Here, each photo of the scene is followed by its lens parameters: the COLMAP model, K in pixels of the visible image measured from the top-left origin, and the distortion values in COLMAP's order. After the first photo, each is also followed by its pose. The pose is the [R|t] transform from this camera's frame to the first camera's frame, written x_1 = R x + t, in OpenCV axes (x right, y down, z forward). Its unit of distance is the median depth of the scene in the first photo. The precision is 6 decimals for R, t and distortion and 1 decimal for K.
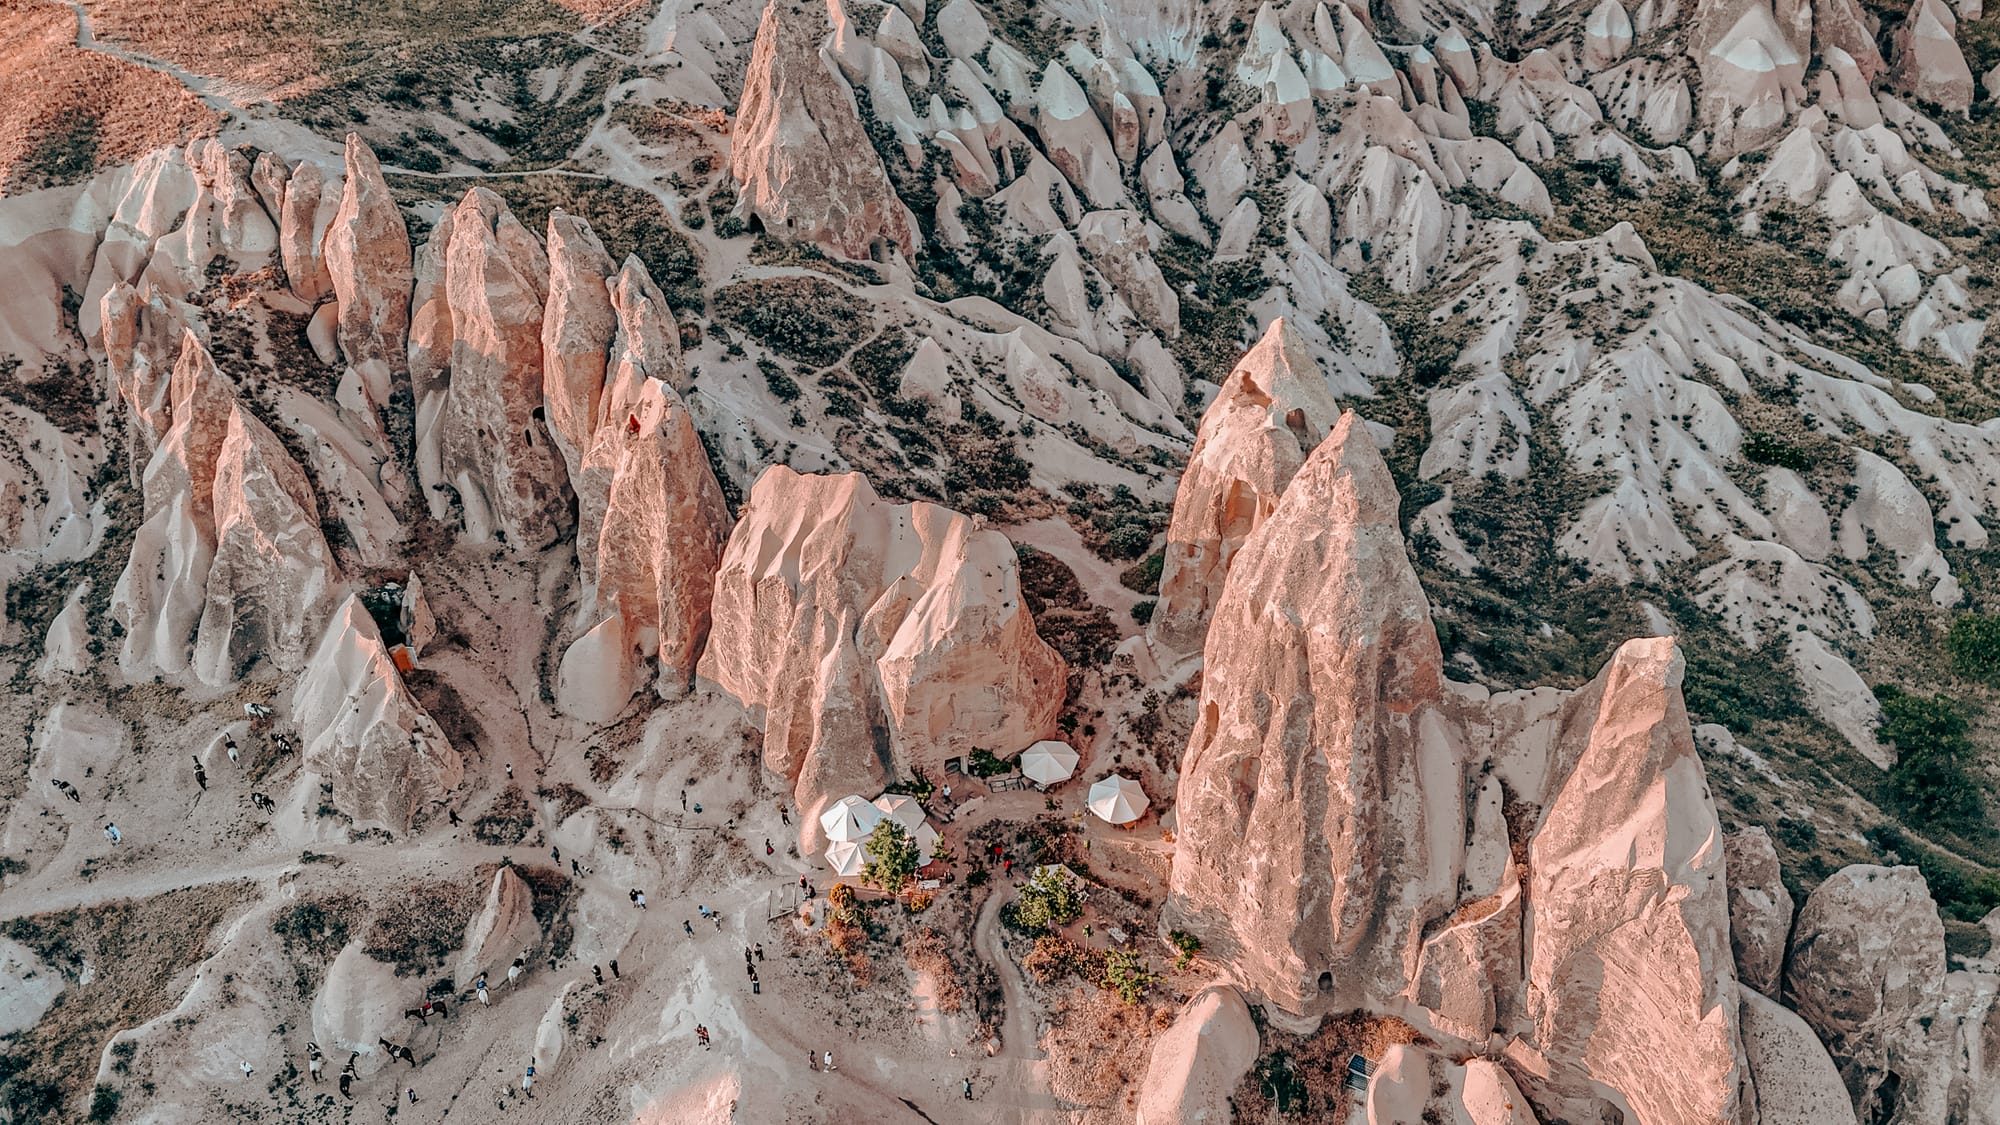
lens RADIAL K [[1428.1, 0, 1000.0], [0, 1428.1, 562.5], [0, 0, 1]] dist [0.039243, -0.050926]
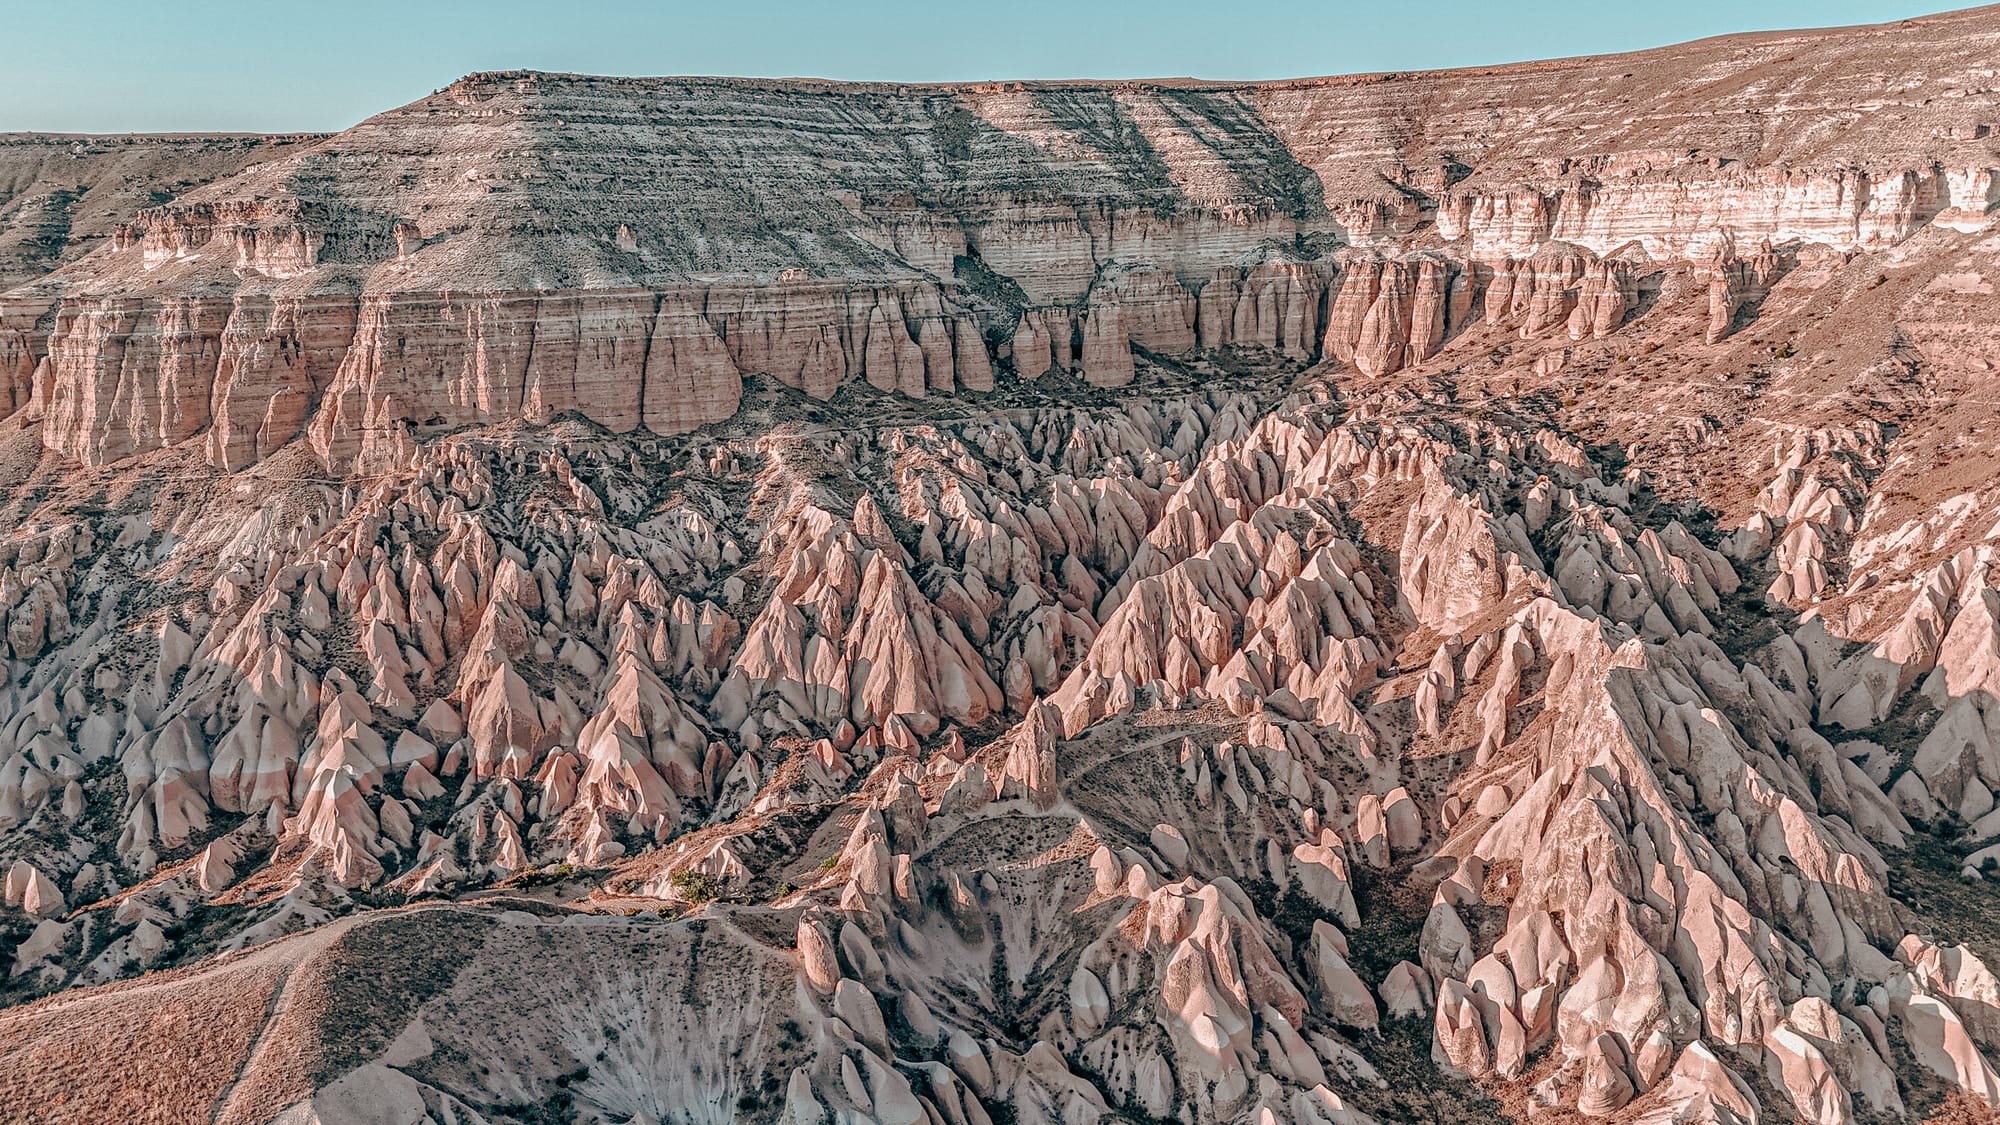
lens RADIAL K [[1428.1, 0, 1000.0], [0, 1428.1, 562.5], [0, 0, 1]] dist [0.039243, -0.050926]
pose [[0.936963, -0.073000, 0.341718, -0.009627], [0.203276, 0.909300, -0.363116, -0.309129], [-0.284216, 0.409689, 0.866819, -0.123711]]
